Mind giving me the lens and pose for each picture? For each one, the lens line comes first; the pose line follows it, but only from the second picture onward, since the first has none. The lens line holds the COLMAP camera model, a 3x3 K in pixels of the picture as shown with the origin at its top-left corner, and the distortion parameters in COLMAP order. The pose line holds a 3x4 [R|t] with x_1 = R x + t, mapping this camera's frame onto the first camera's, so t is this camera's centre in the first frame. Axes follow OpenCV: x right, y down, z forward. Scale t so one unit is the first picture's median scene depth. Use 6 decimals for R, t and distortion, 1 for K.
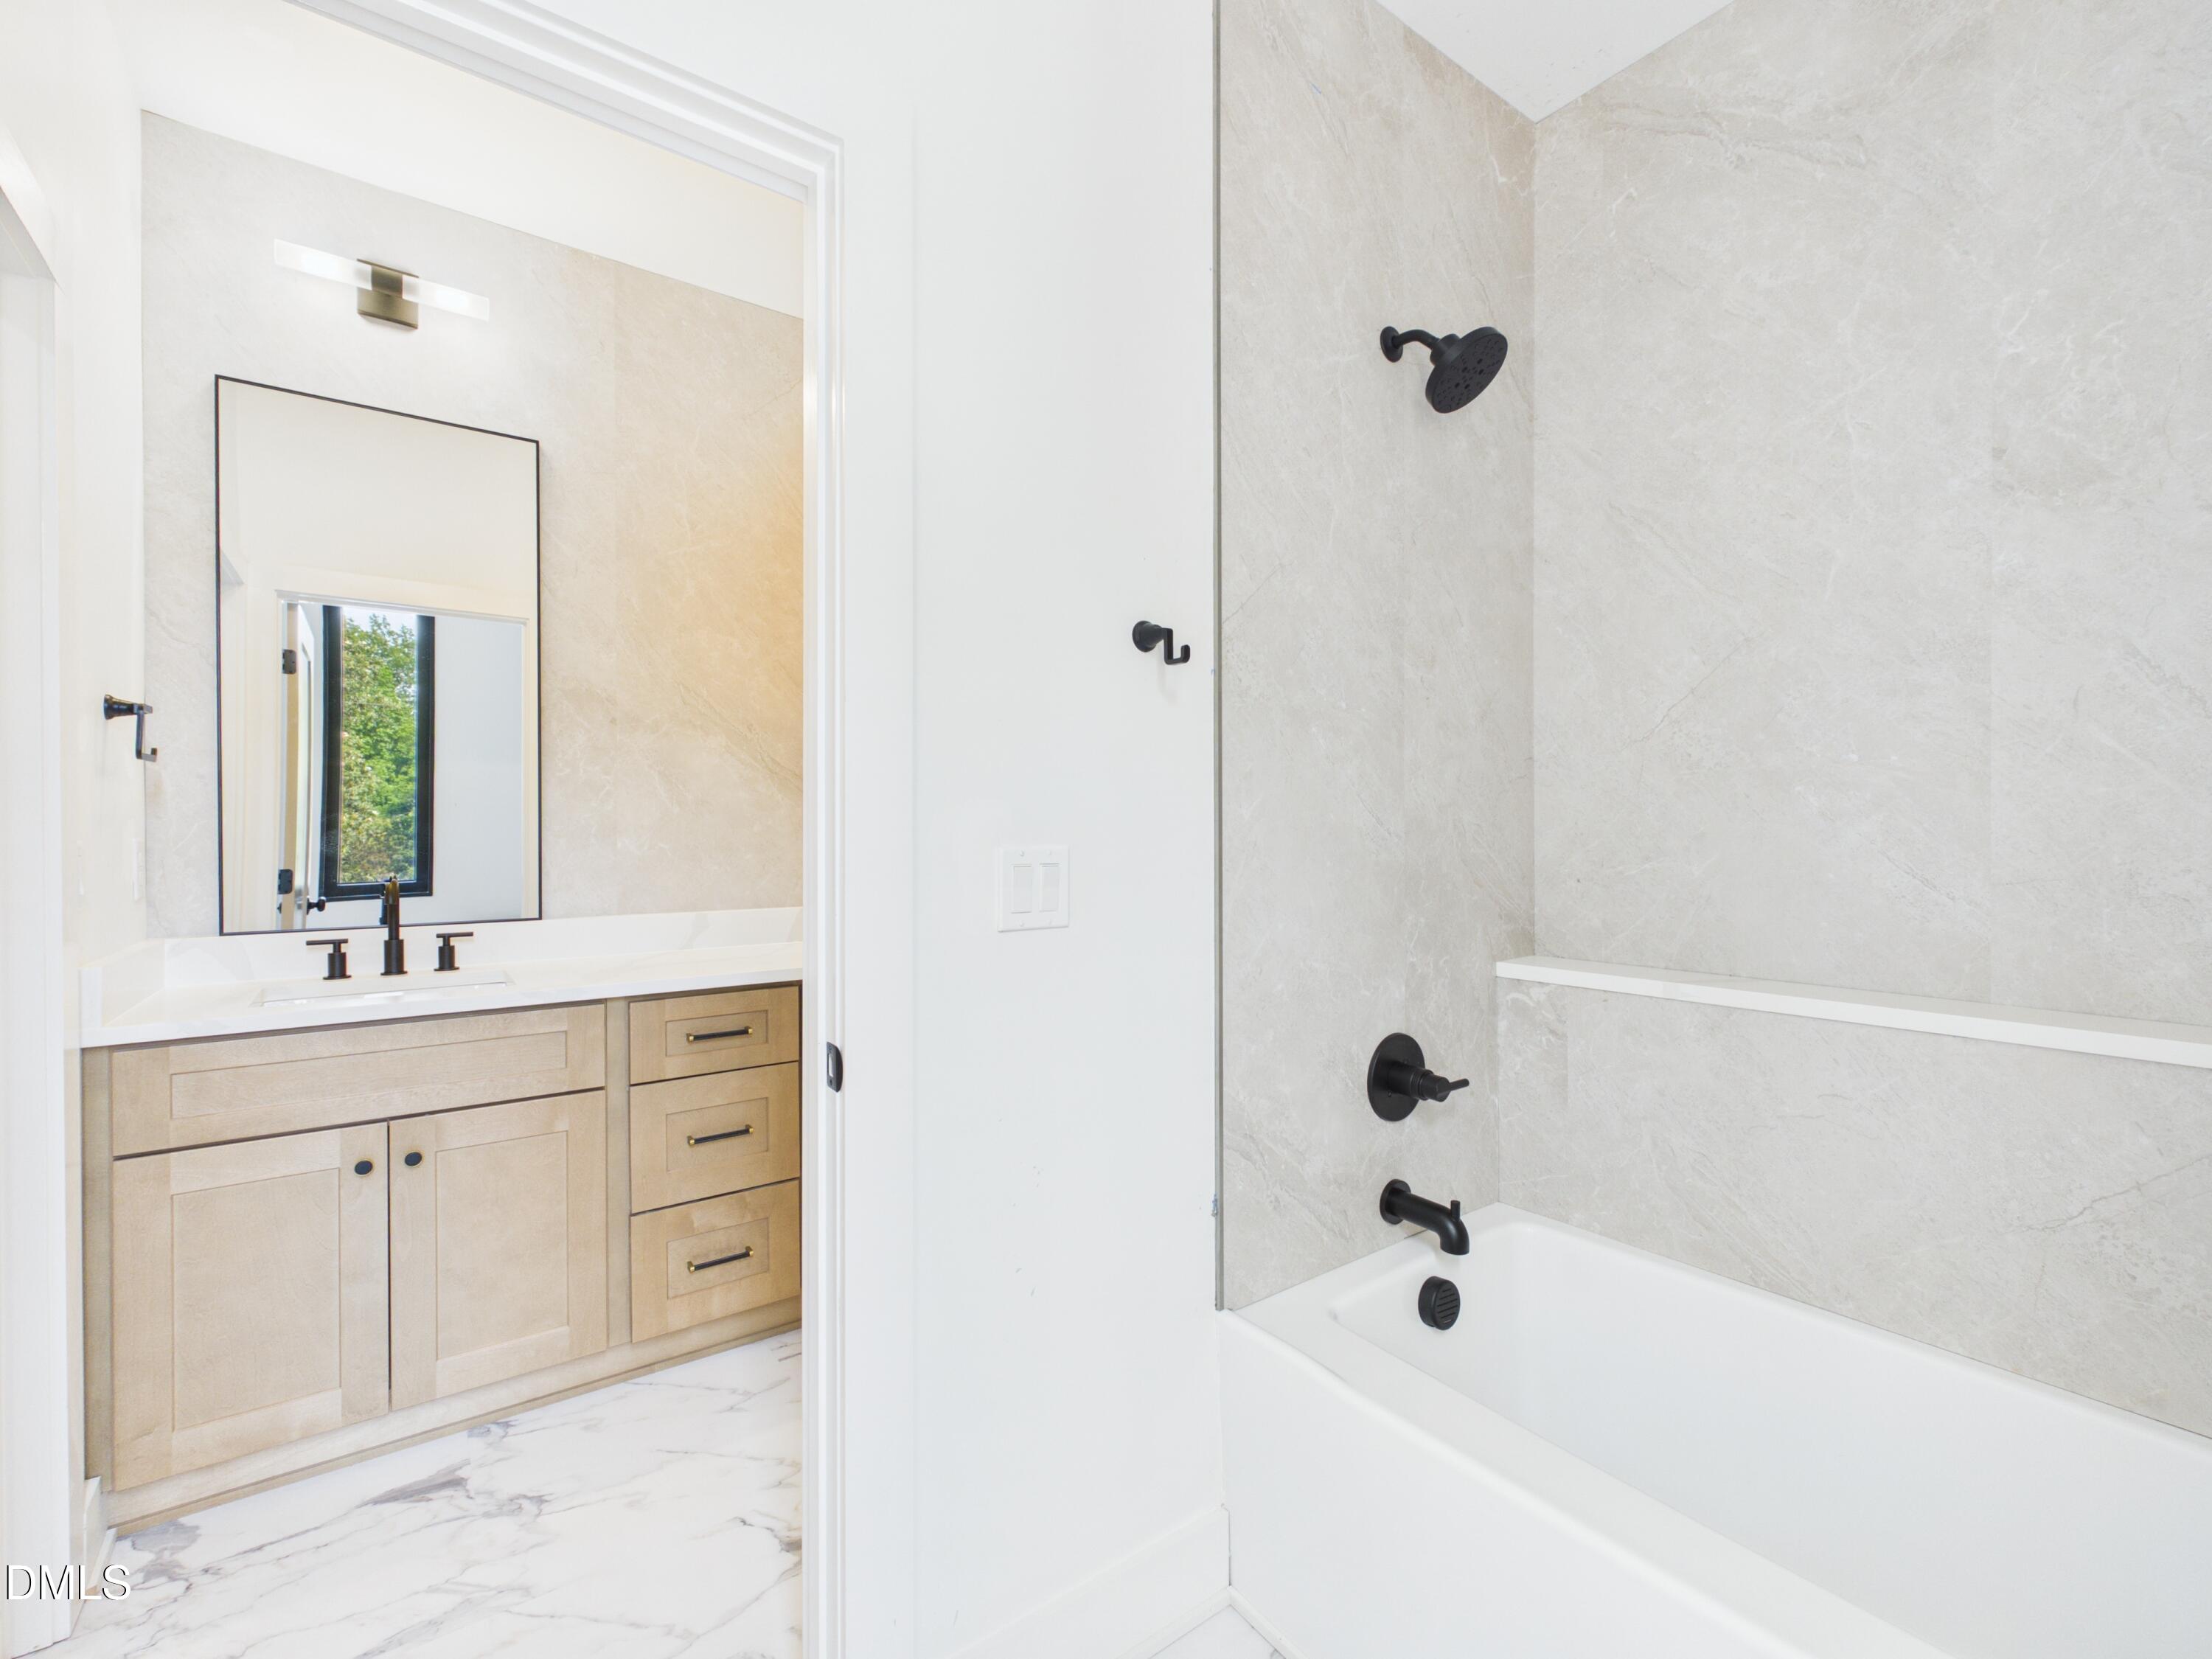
lens RADIAL K [[969.2, 0, 1110.8], [0, 969.2, 832.4], [0, 0, 1]] dist [0.001574, 0.000824]
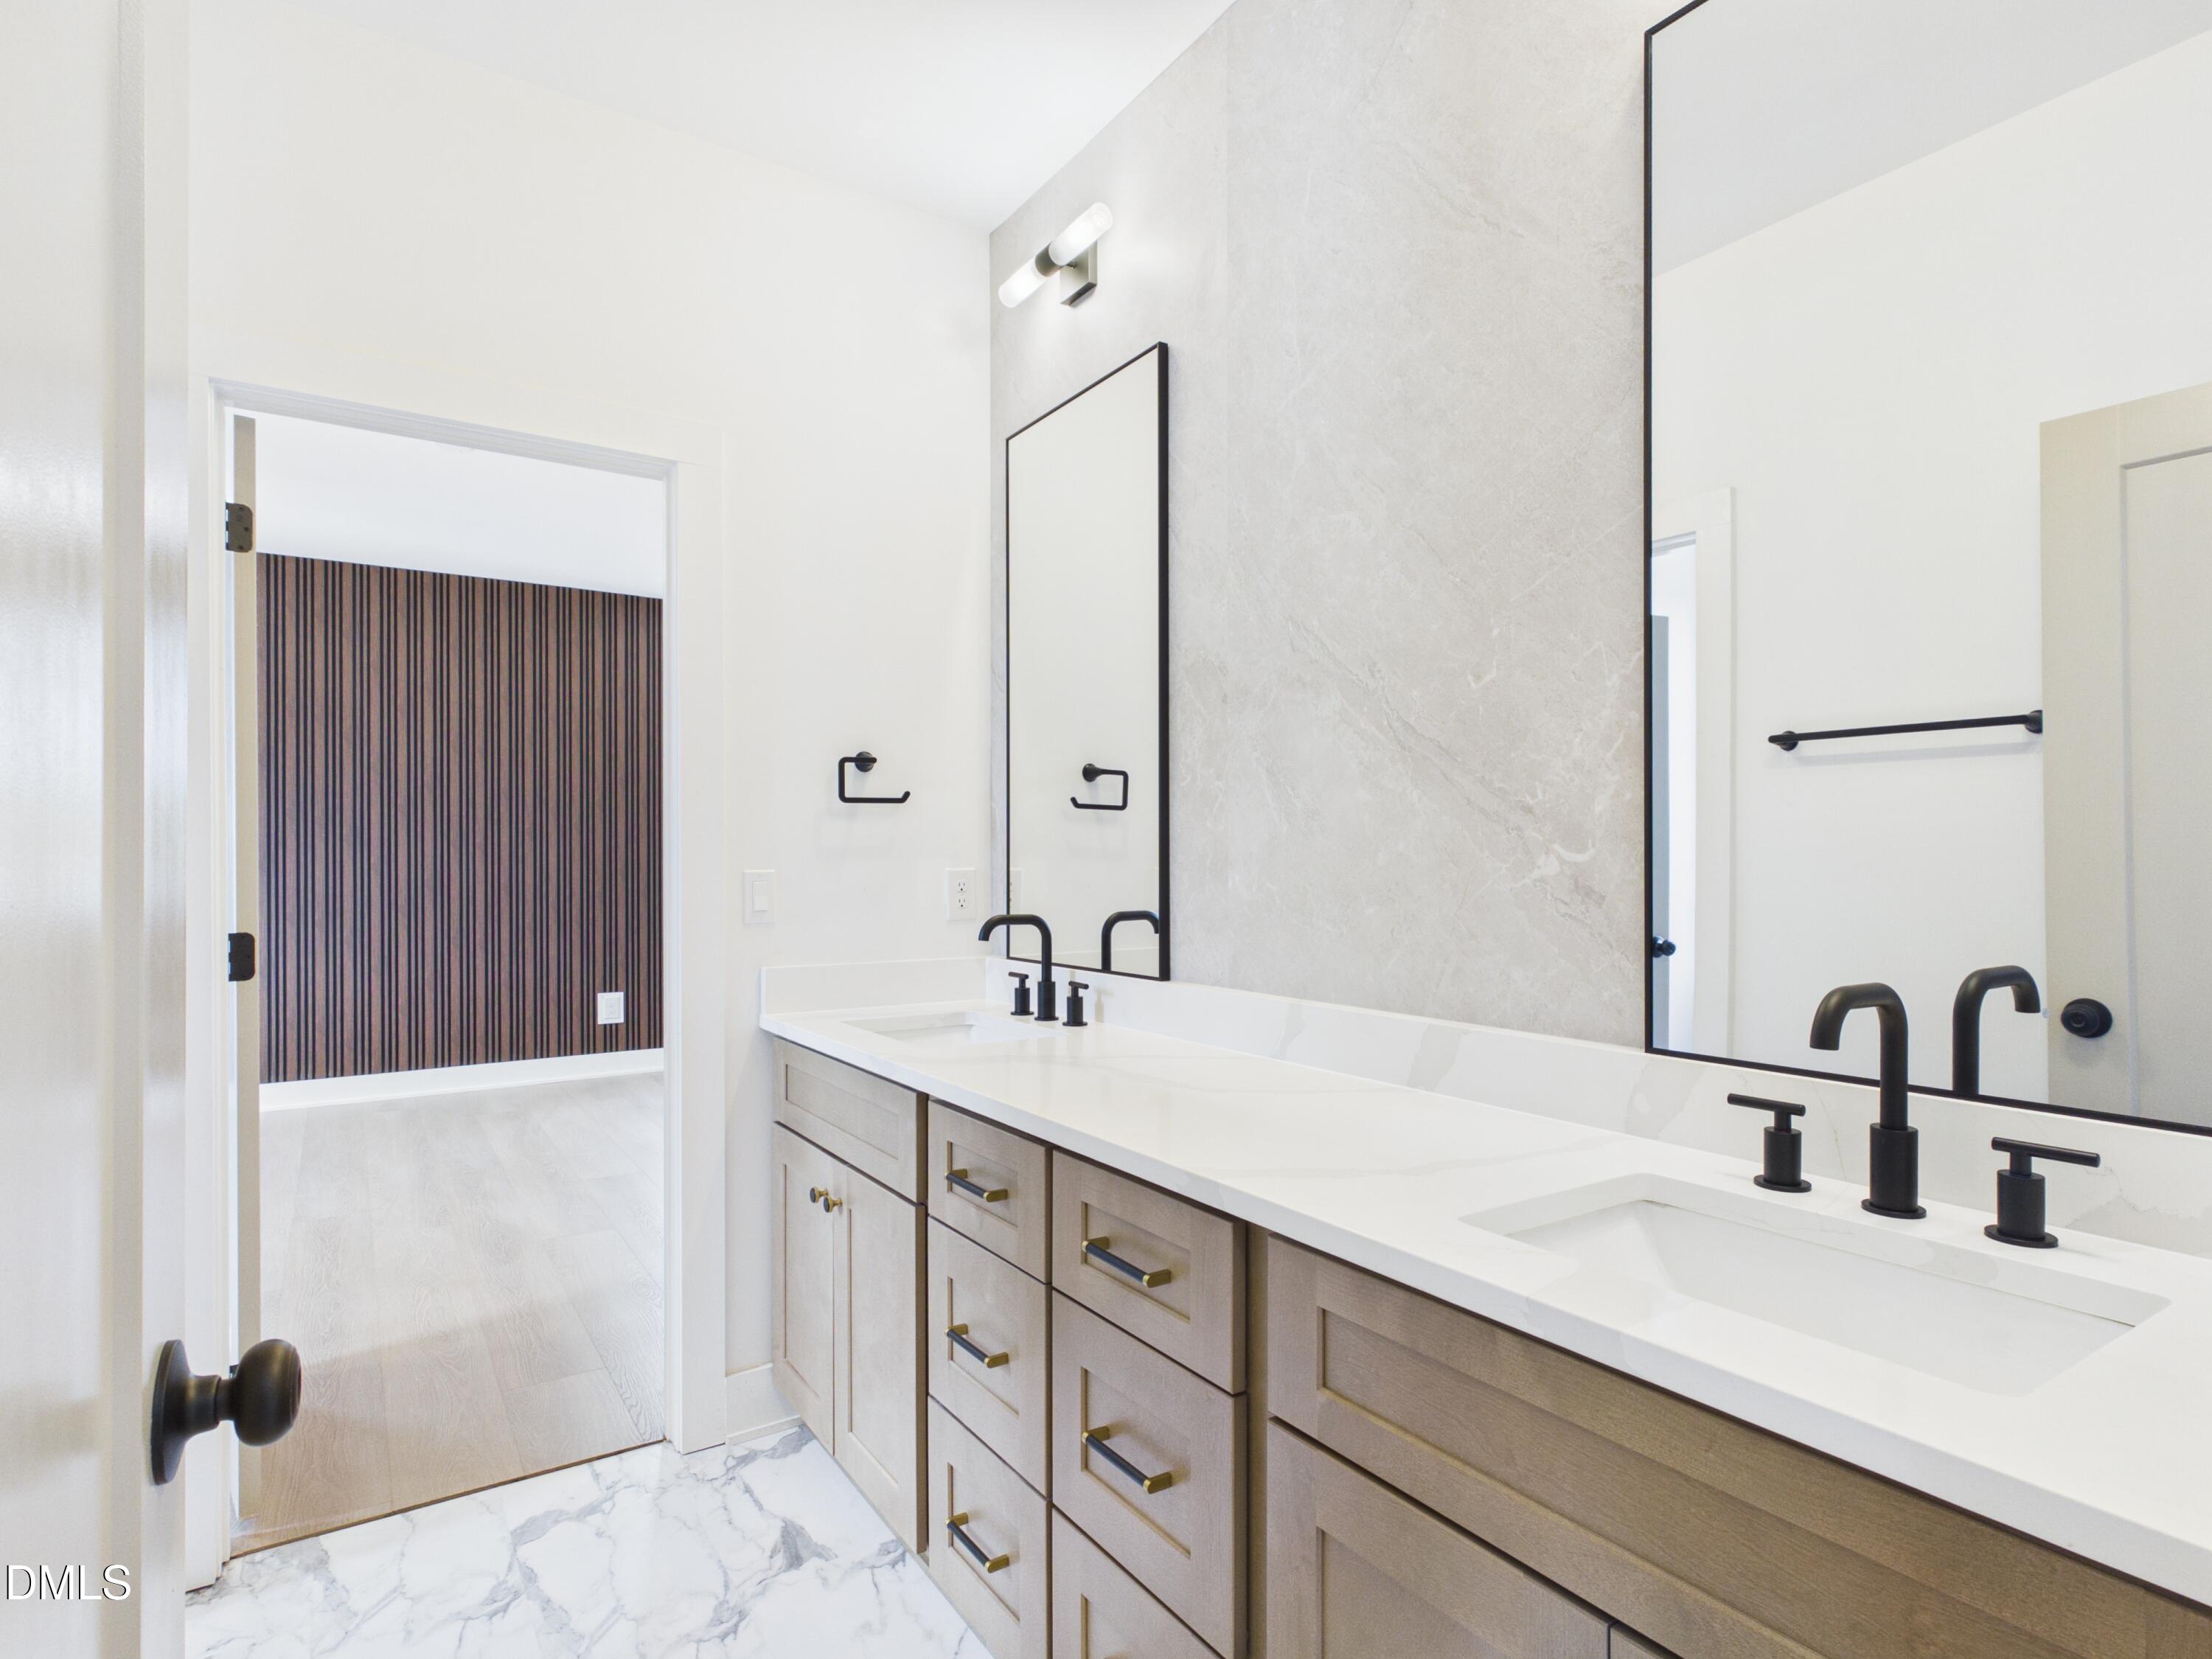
lens RADIAL K [[1171.6, 0, 1113.6], [0, 1171.6, 857.3], [0, 0, 1]] dist [0.003332, -0.001276]
pose [[-0.059752, 0.001936, -0.998211, 0.351935], [0.001228, 0.999998, 0.001866, -0.007682], [0.998212, -0.001114, -0.059755, 1.127350]]
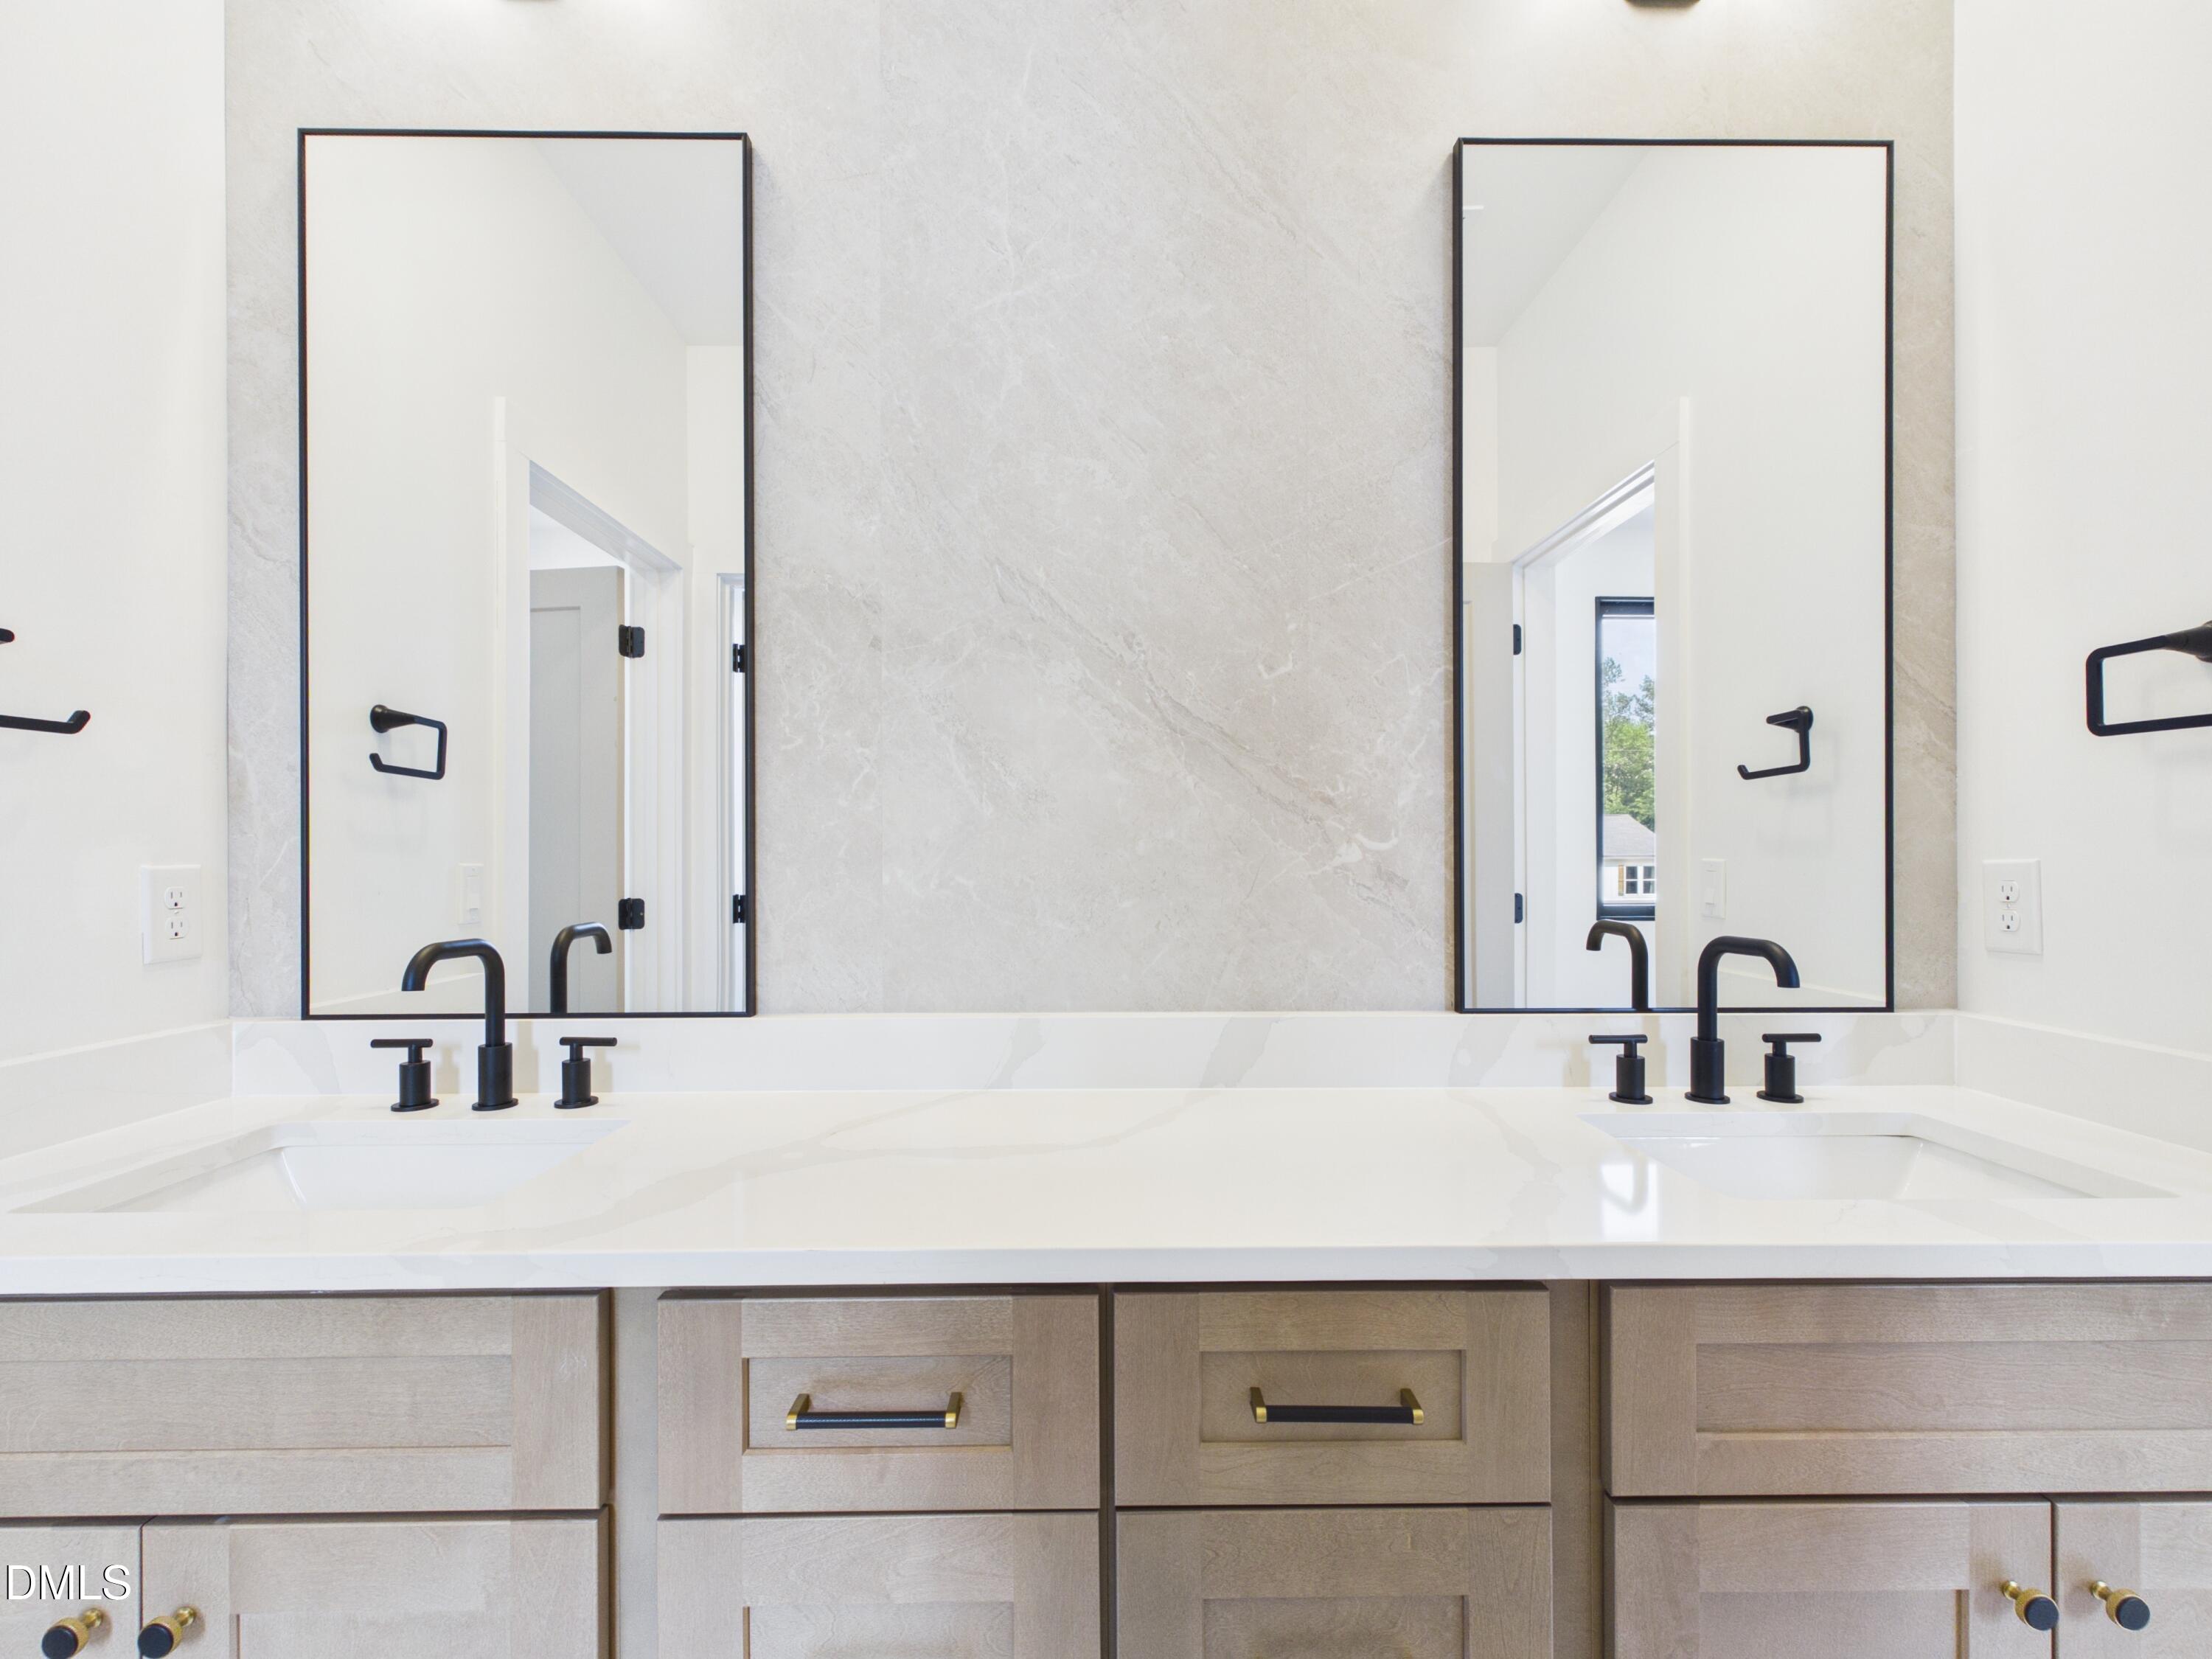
lens RADIAL K [[969.2, 0, 1097.6], [0, 969.2, 853.0], [0, 0, 1]] dist [0.001574, 0.000824]
pose [[0.808954, -0.000453, -0.587871, -0.123716], [-0.000599, 0.999999, -0.001594, -0.000461], [0.587871, 0.001642, 0.808953, 0.749273]]
